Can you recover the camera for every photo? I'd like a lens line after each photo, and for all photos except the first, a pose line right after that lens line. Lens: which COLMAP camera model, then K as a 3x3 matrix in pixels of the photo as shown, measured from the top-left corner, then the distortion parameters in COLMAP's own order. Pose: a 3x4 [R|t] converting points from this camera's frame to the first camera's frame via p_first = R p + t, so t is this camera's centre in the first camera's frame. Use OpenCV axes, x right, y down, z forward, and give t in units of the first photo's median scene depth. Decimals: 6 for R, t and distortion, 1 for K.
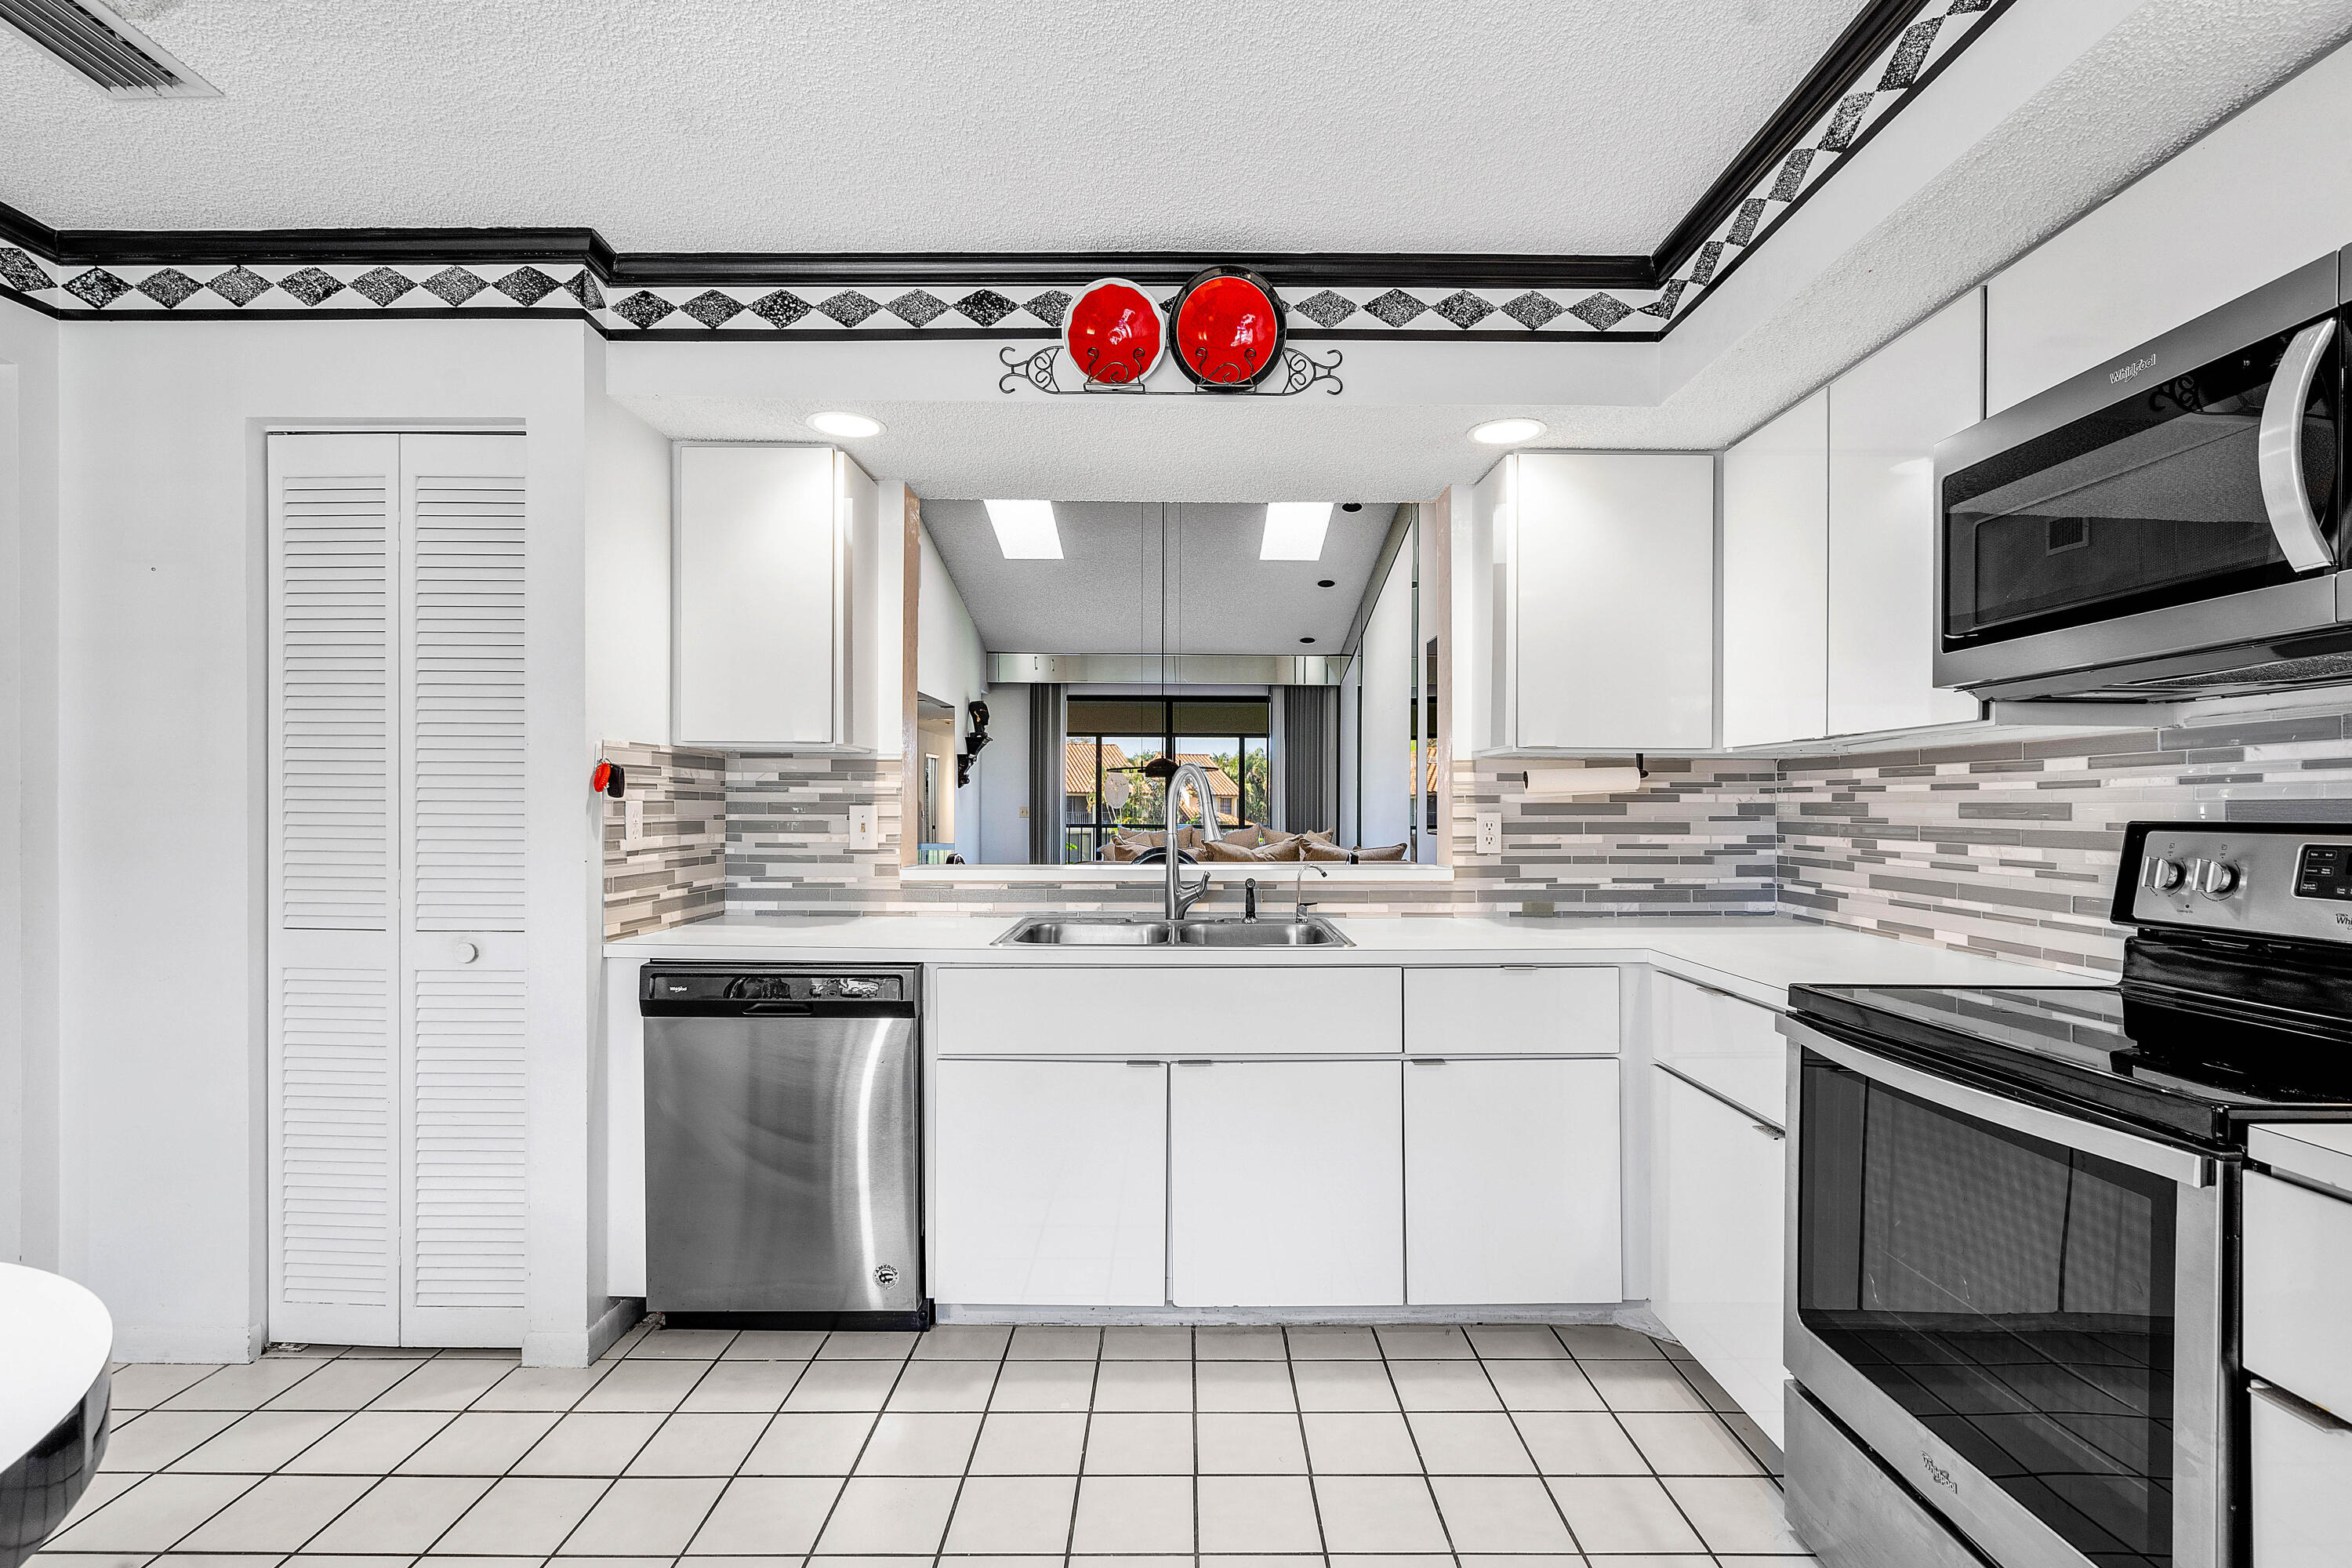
lens RADIAL K [[1088.9, 0, 1179.5], [0, 1088.9, 807.7], [0, 0, 1]] dist [-0.002393, 0.001117]
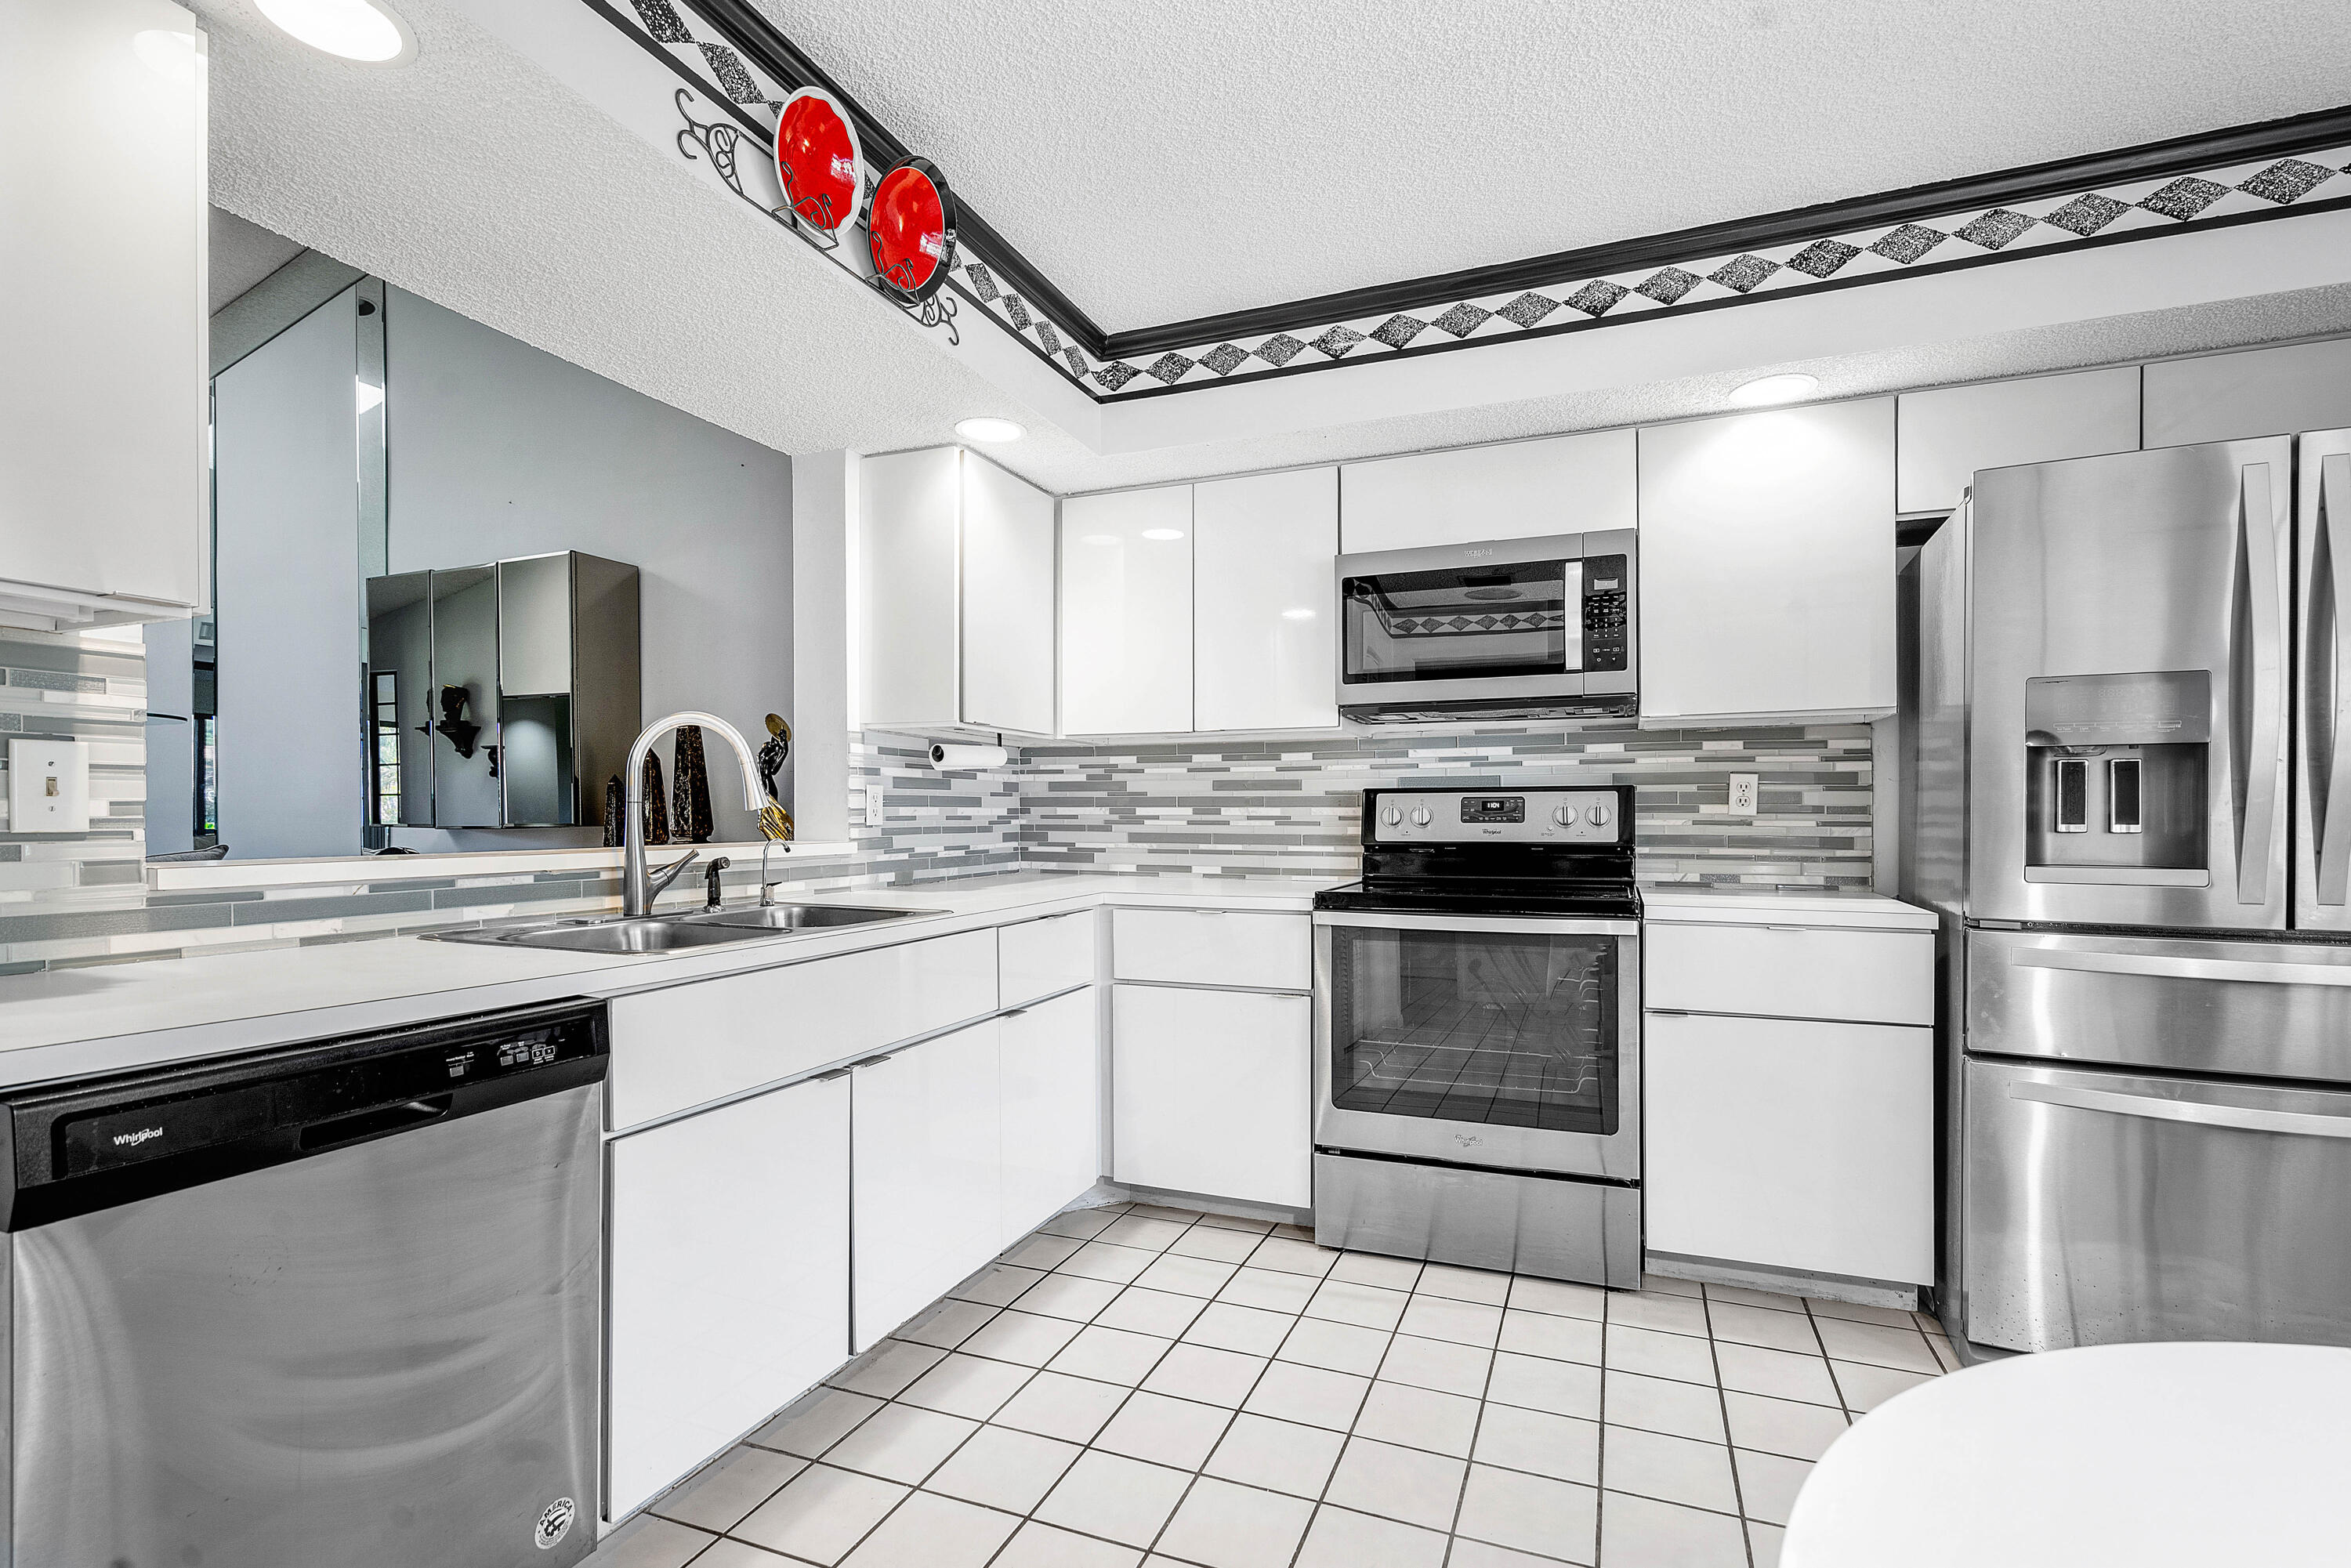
lens RADIAL K [[1088.4, 0, 1193.2], [0, 1088.4, 816.8], [0, 0, 1]] dist [-0.002393, 0.001117]
pose [[0.377692, -0.004966, 0.925918, -0.626941], [0.002154, 0.999988, 0.004485, 0.035148], [-0.925929, 0.000301, 0.377698, 0.403351]]
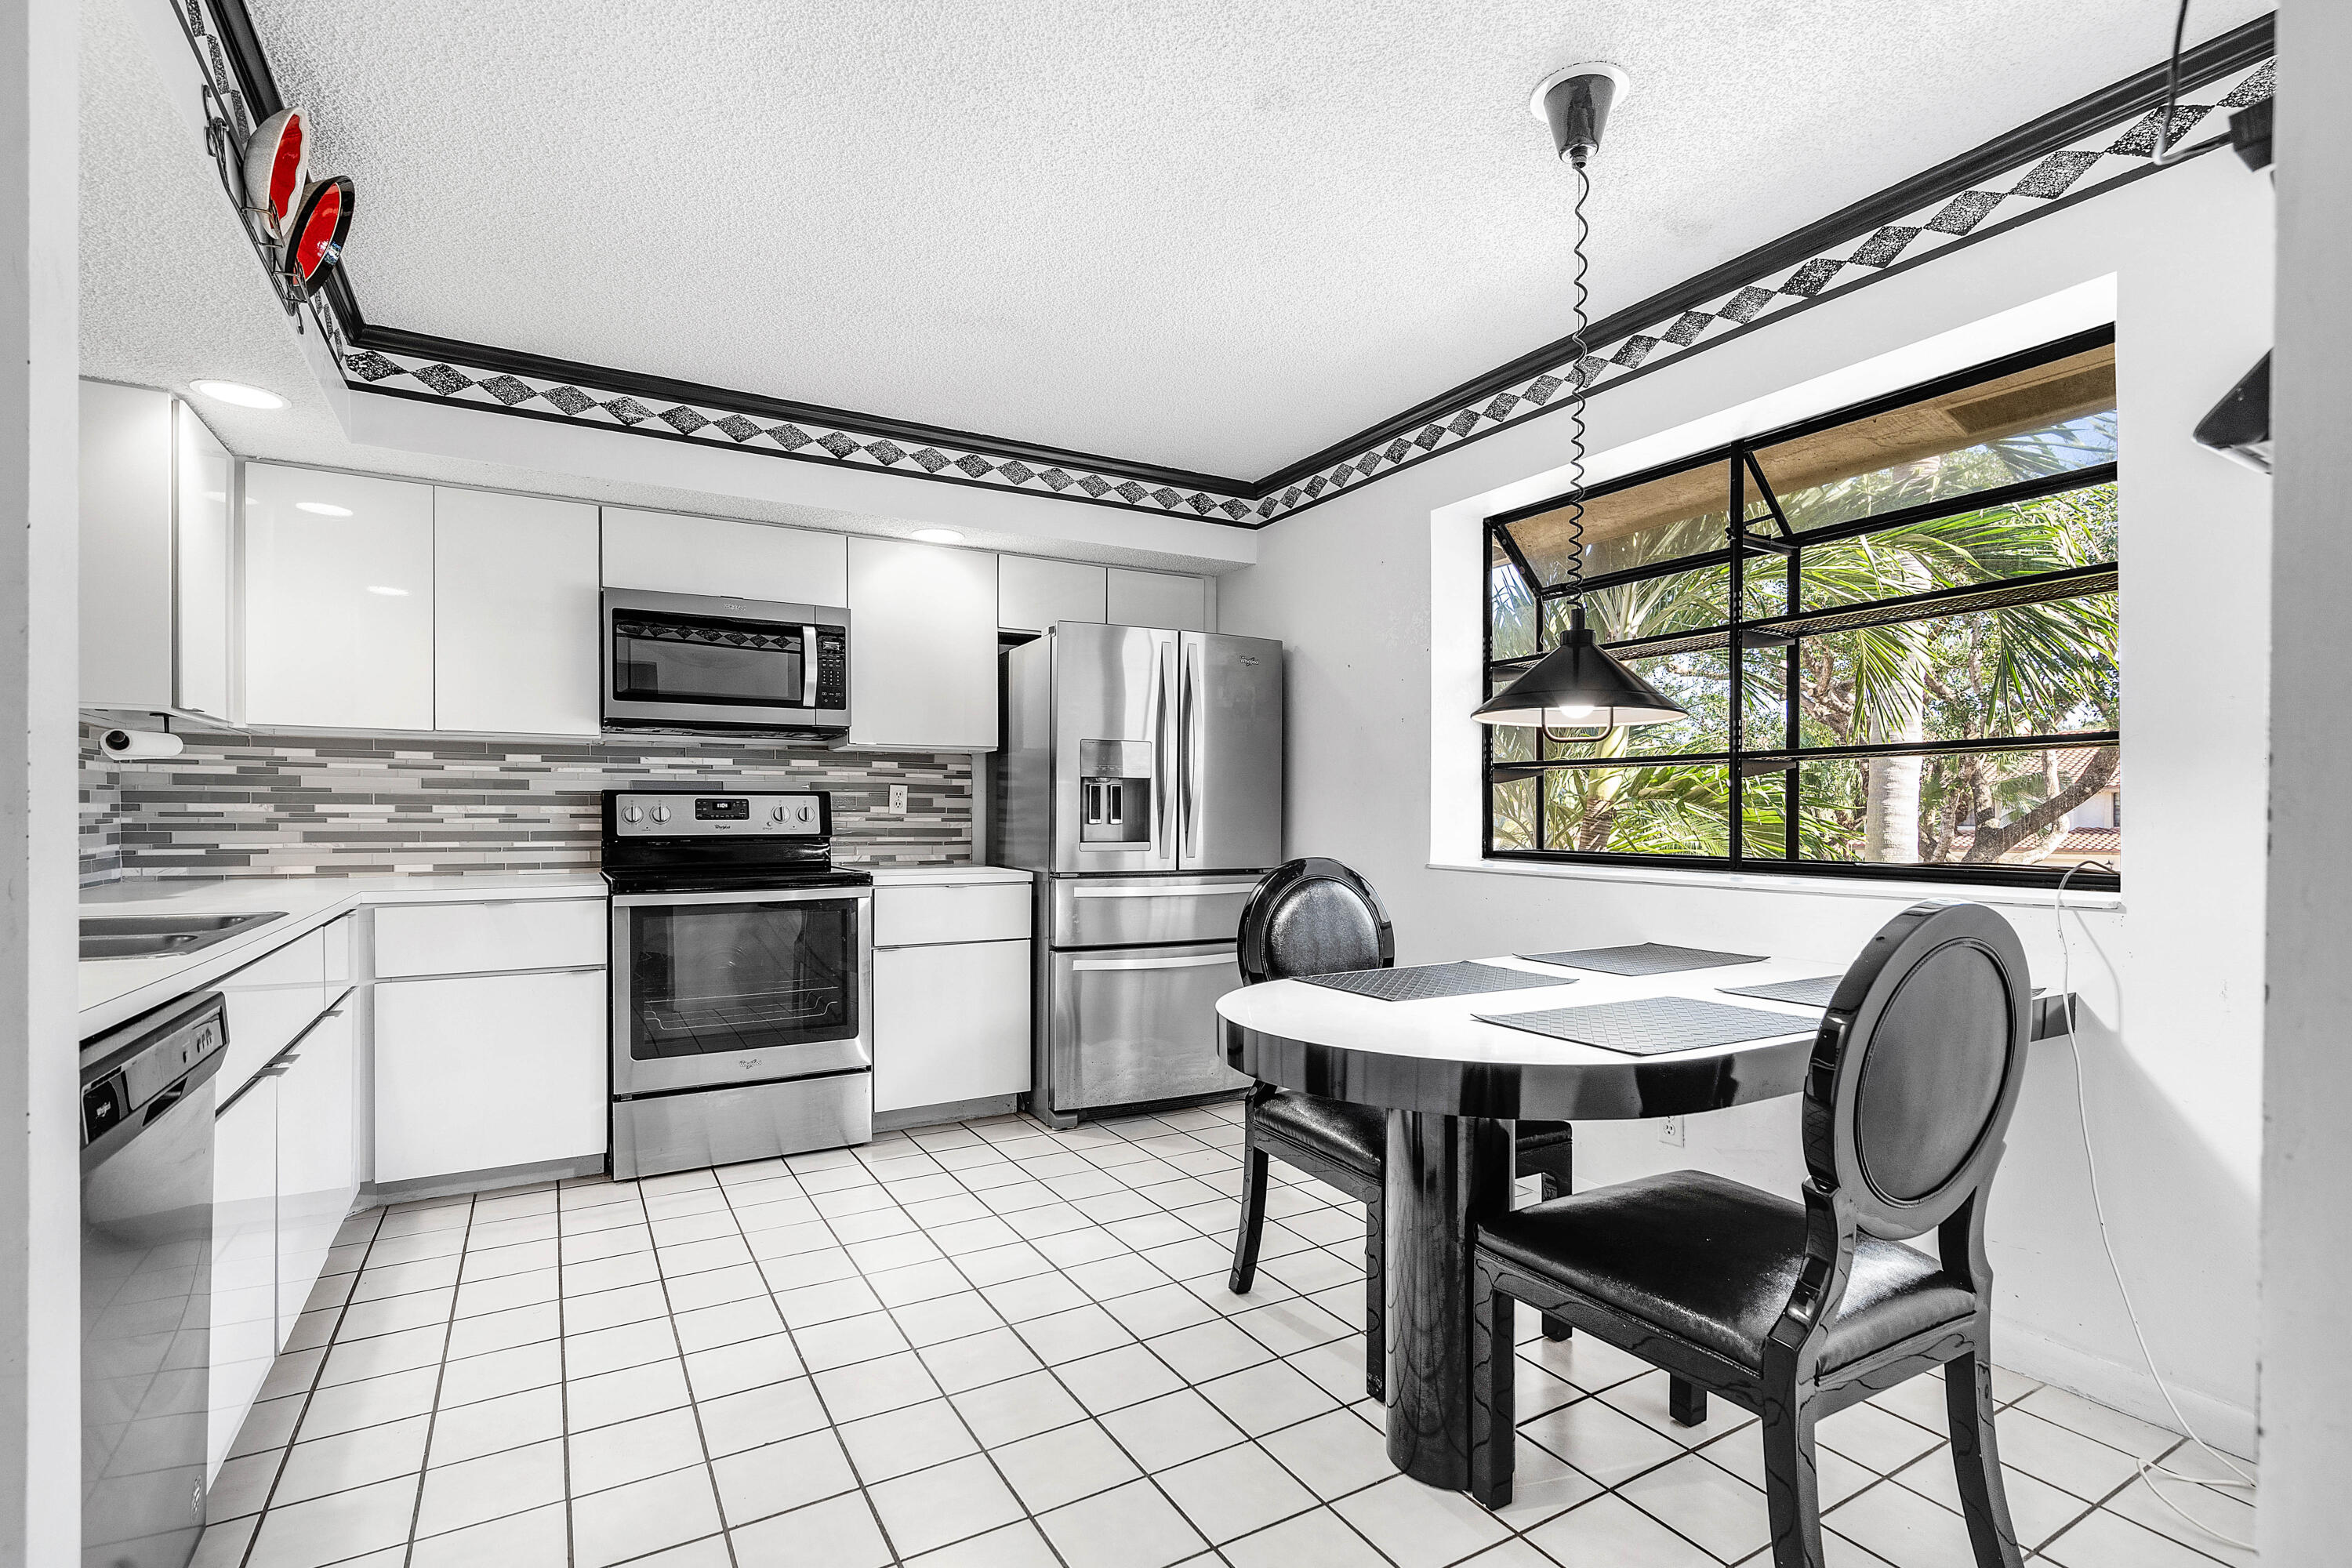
lens RADIAL K [[1088.9, 0, 1154.6], [0, 1088.9, 813.1], [0, 0, 1]] dist [-0.002393, 0.001117]
pose [[-0.480015, -0.005345, 0.877244, -0.977637], [-0.003803, 0.999985, 0.004011, 0.030680], [-0.877252, -0.001411, -0.480028, 0.744299]]
